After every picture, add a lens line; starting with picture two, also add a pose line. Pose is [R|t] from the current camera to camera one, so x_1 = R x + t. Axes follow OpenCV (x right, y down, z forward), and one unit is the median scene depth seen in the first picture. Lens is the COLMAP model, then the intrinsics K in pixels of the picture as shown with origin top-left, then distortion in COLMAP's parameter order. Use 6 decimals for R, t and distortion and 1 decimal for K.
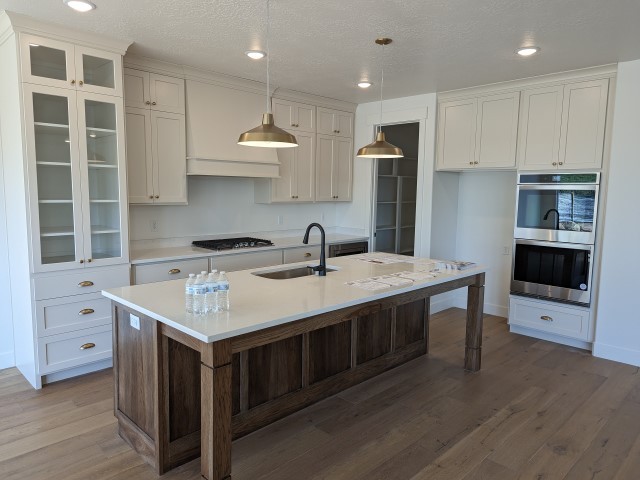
lens RADIAL K [[446.1, 0, 312.5], [0, 446.1, 238.7], [0, 0, 1]] dist [0.067260, -0.070712]
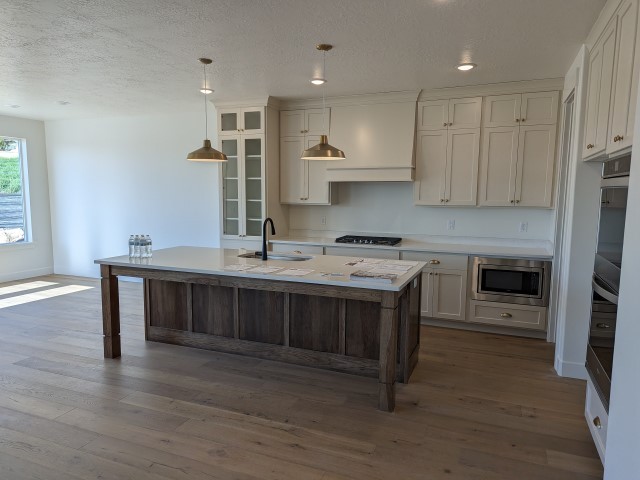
lens RADIAL K [[446.1, 0, 312.5], [0, 446.1, 238.7], [0, 0, 1]] dist [0.067260, -0.070712]
pose [[0.399561, 0.084584, -0.912796, 1.132903], [-0.103223, 0.993553, 0.046883, -0.045158], [0.910876, 0.075489, 0.405716, 0.579557]]
